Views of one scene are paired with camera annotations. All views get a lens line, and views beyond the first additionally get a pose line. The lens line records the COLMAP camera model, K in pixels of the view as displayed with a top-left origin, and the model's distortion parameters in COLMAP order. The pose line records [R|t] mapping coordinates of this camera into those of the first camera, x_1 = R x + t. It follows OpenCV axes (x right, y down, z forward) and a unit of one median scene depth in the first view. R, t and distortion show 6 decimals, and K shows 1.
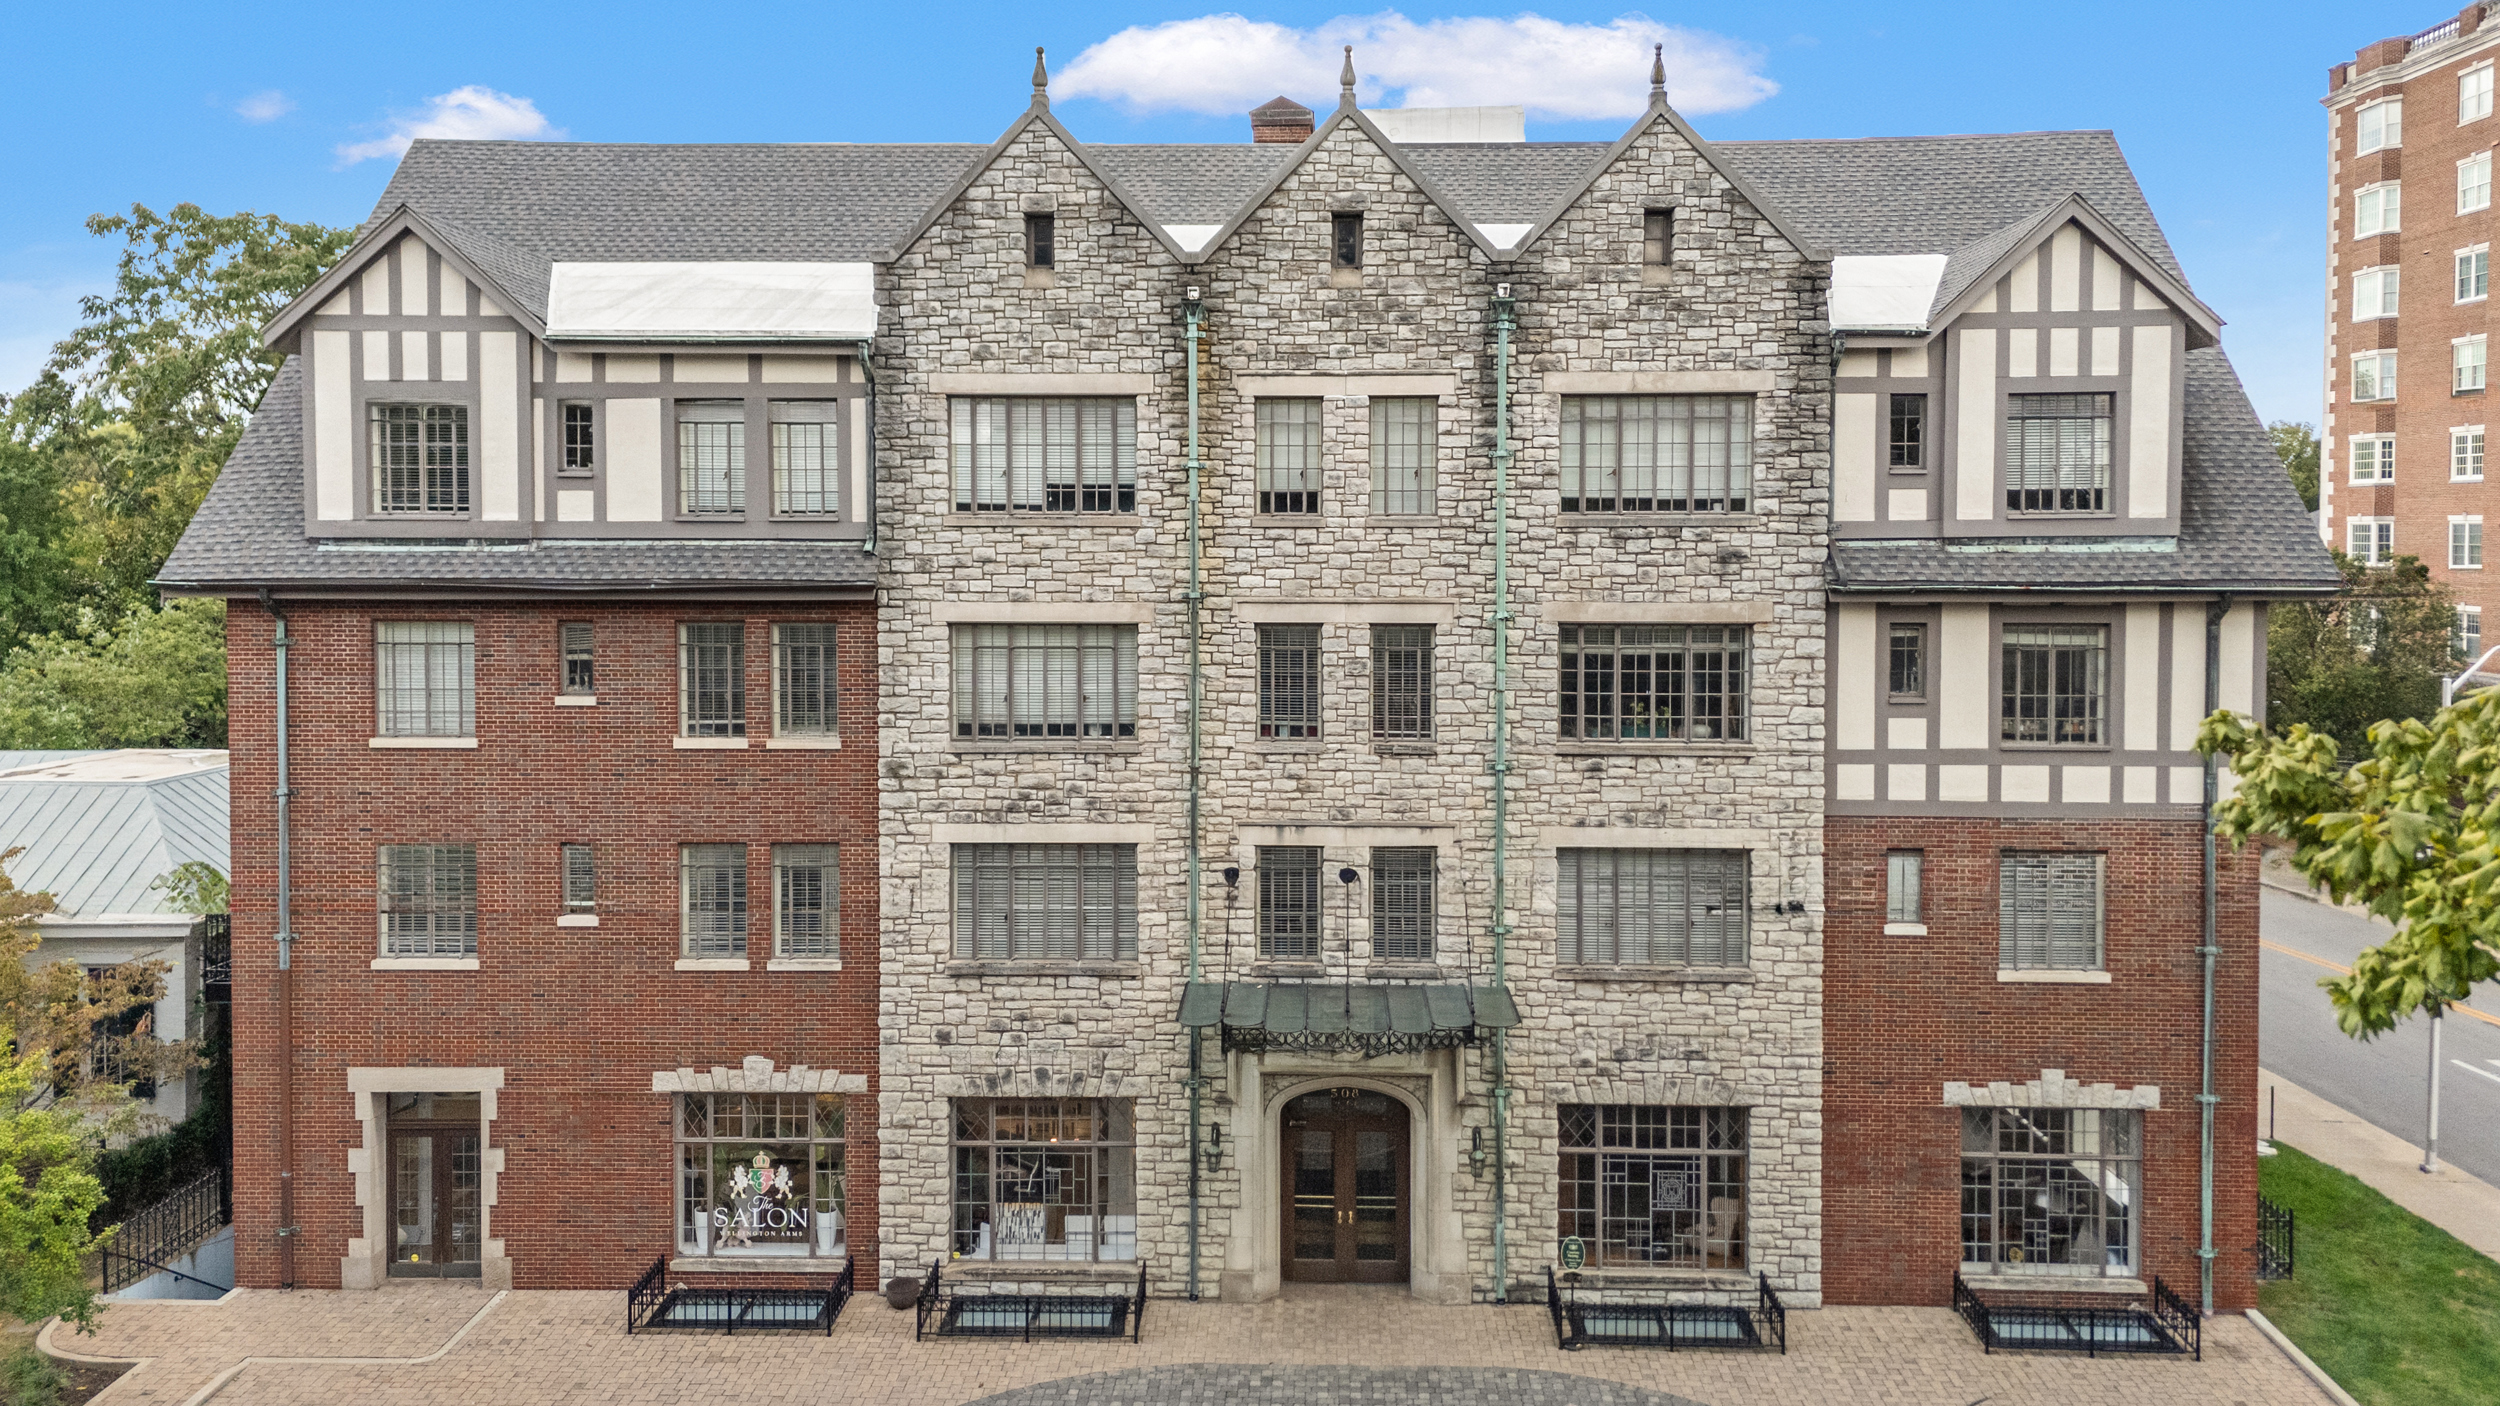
lens RADIAL K [[1813.4, 0, 1255.3], [0, 1813.4, 697.0], [0, 0, 1]] dist [0.024844, -0.019745]
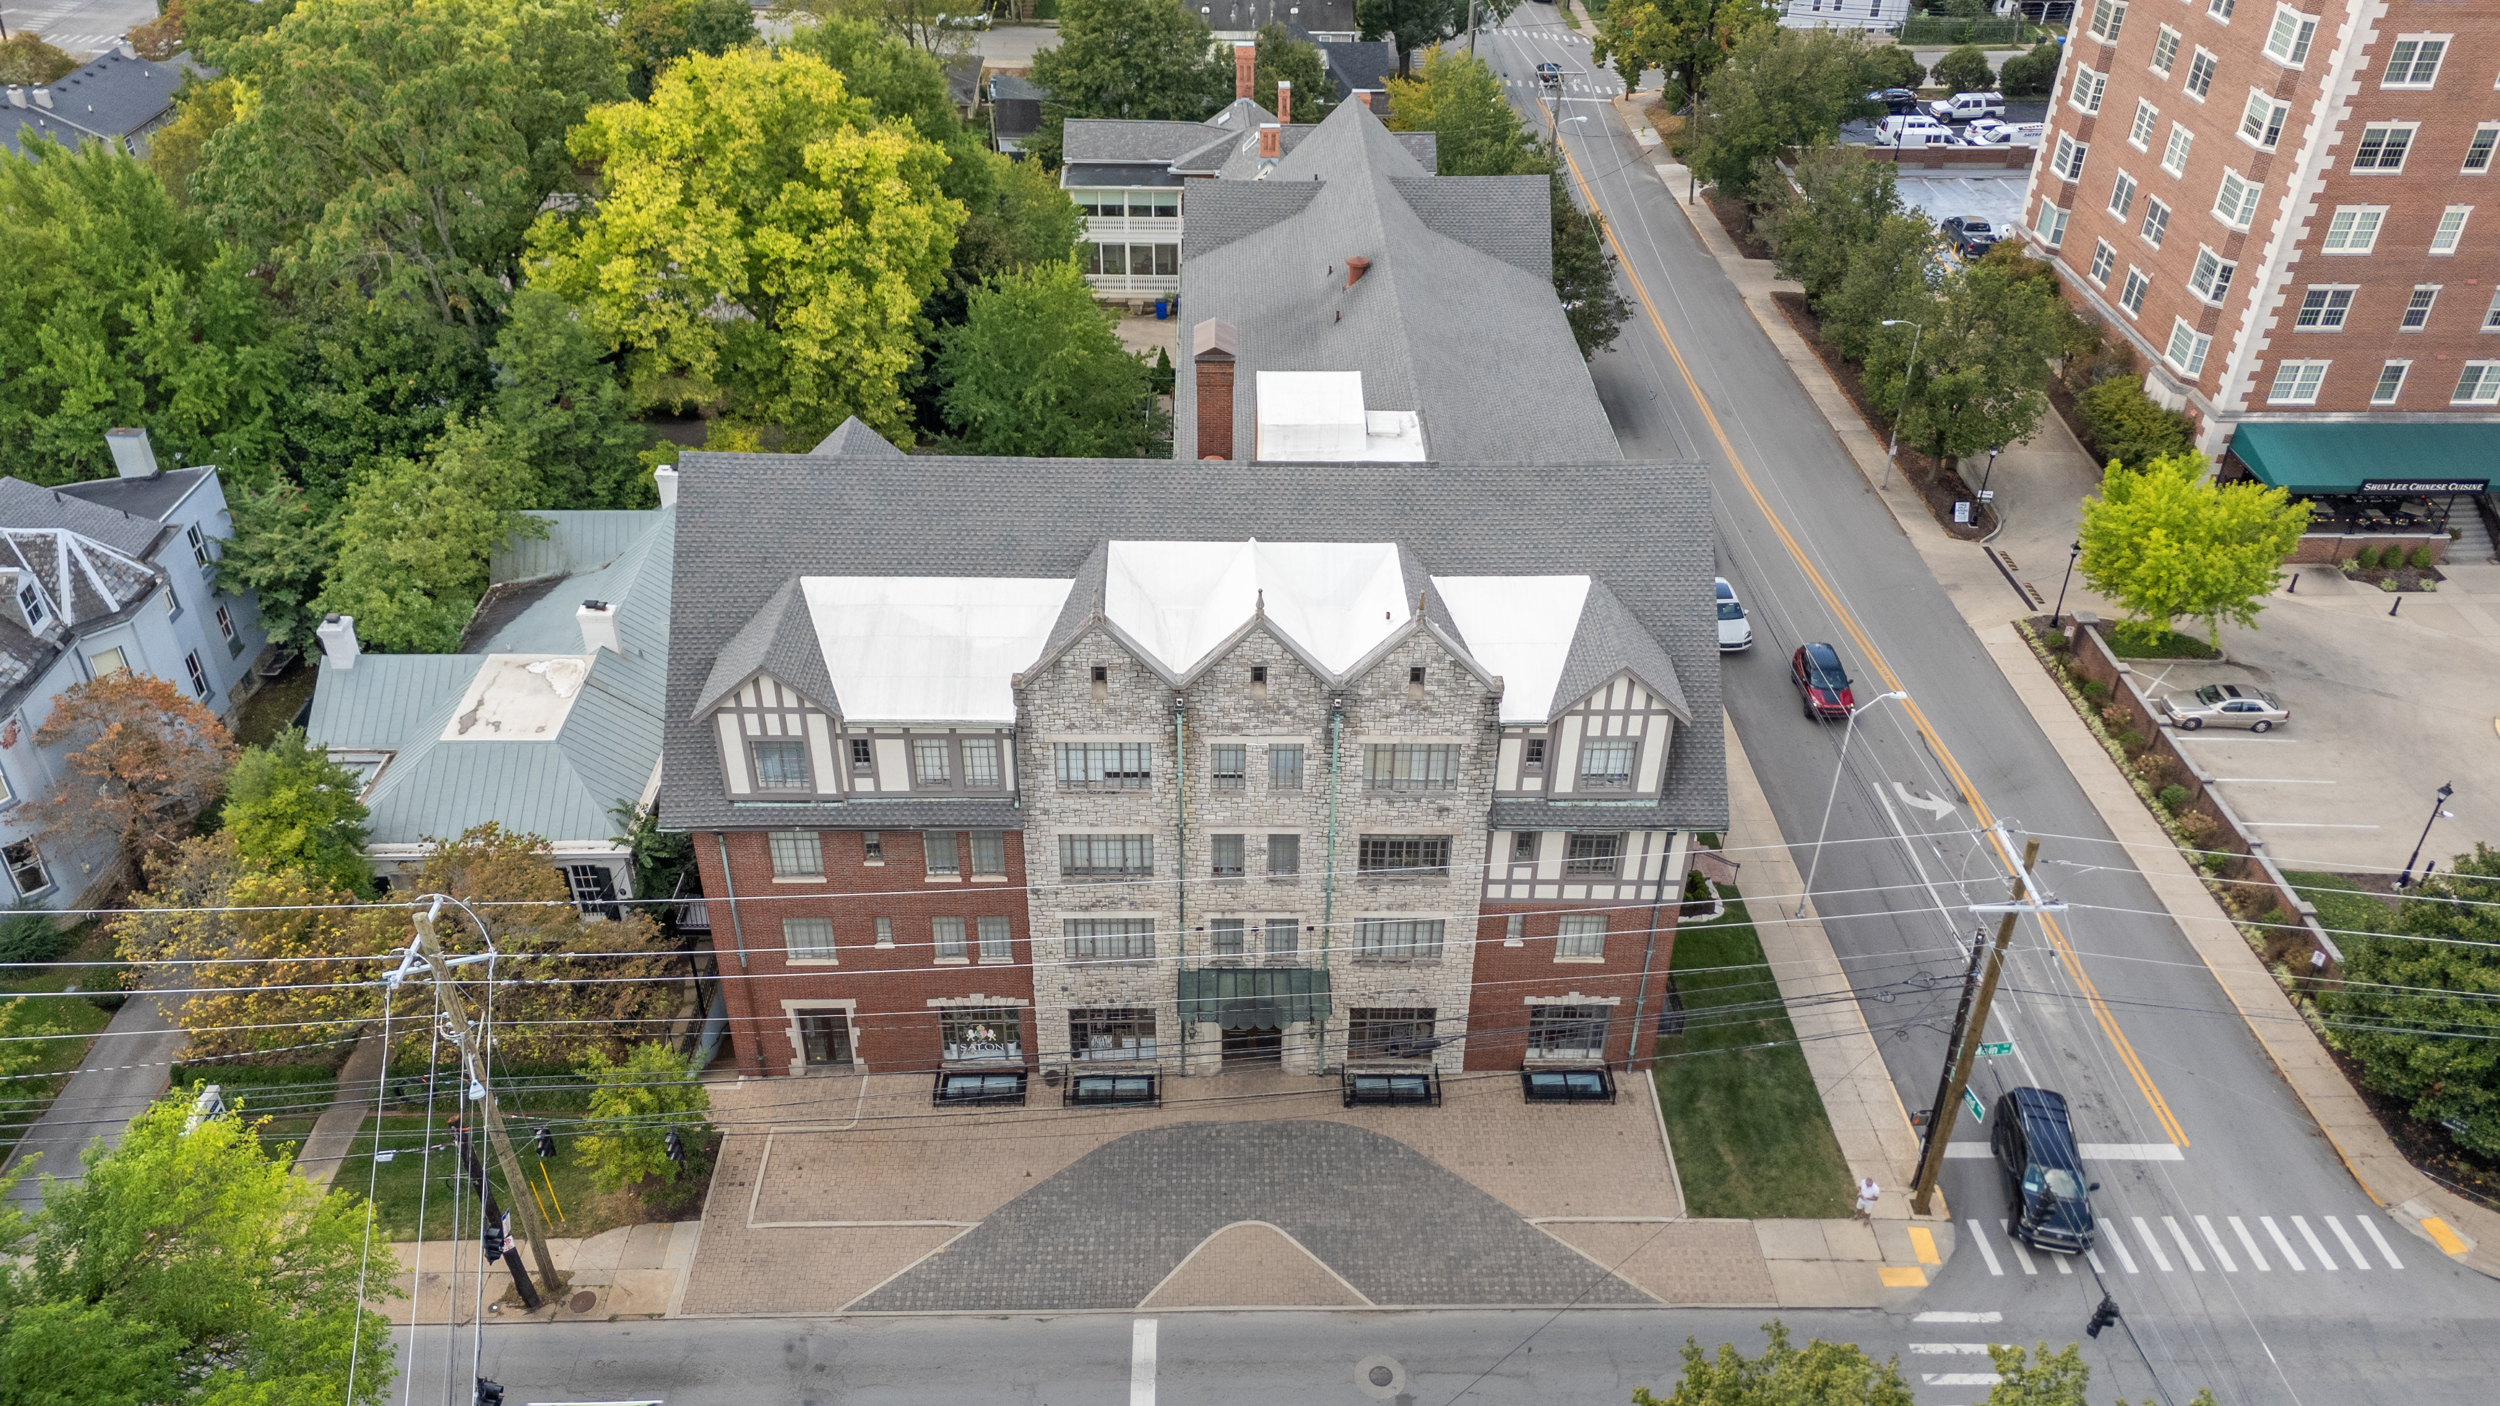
lens RADIAL K [[1813.4, 0, 1242.0], [0, 1813.4, 714.3], [0, 0, 1]] dist [0.024844, -0.019745]
pose [[0.998536, -0.021908, 0.049459, -0.063031], [-0.007912, 0.845338, 0.534173, -1.239833], [-0.053512, -0.533783, 0.843927, -0.644905]]
